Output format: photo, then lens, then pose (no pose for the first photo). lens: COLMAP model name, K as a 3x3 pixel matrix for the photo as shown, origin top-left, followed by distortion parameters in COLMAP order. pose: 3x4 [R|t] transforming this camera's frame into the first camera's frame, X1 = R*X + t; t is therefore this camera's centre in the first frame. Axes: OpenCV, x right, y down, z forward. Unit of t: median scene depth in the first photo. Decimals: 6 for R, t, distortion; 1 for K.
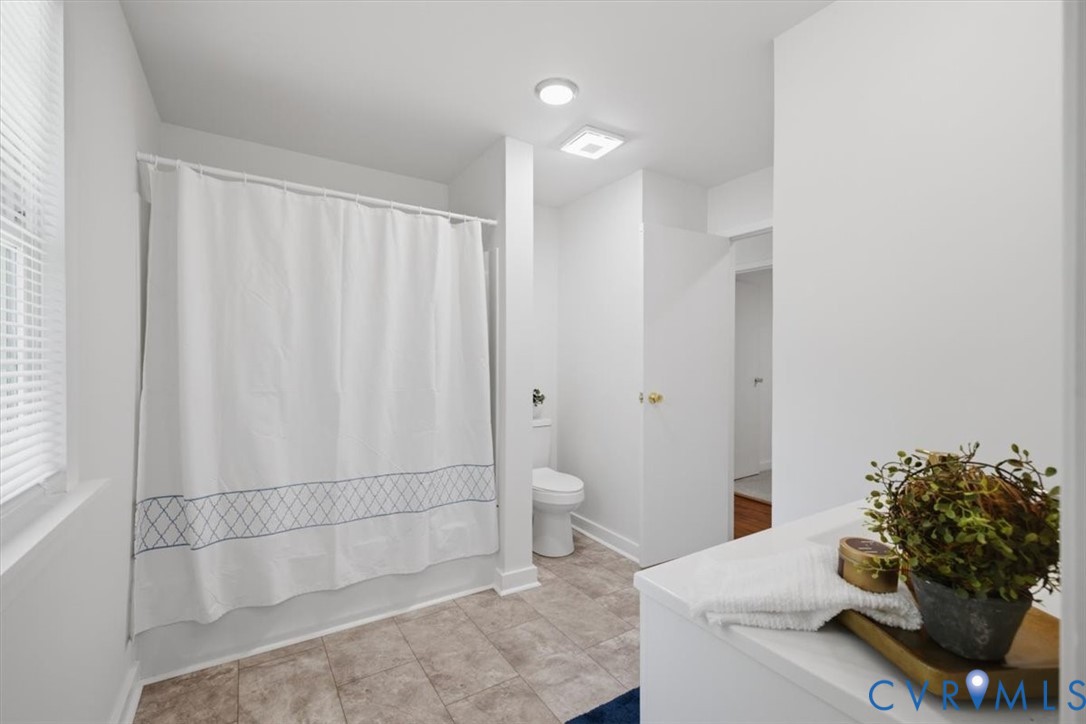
lens RADIAL K [[470.5, 0, 537.1], [0, 470.5, 362.8], [0, 0, 1]] dist [0.008804, -0.001625]
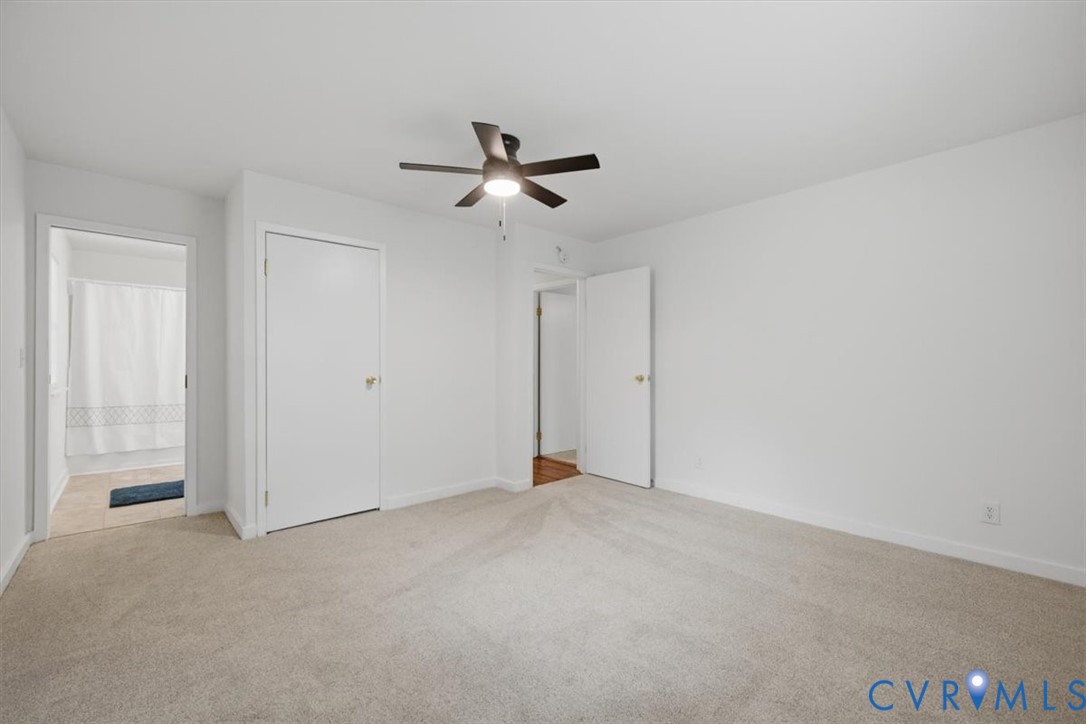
lens RADIAL K [[470.5, 0, 550.3], [0, 470.5, 361.7], [0, 0, 1]] dist [0.008804, -0.001625]
pose [[0.986294, 0.004443, 0.164935, 1.337396], [-0.005018, 0.999983, 0.003068, 0.007623], [-0.164918, -0.003853, 0.986300, -1.990708]]
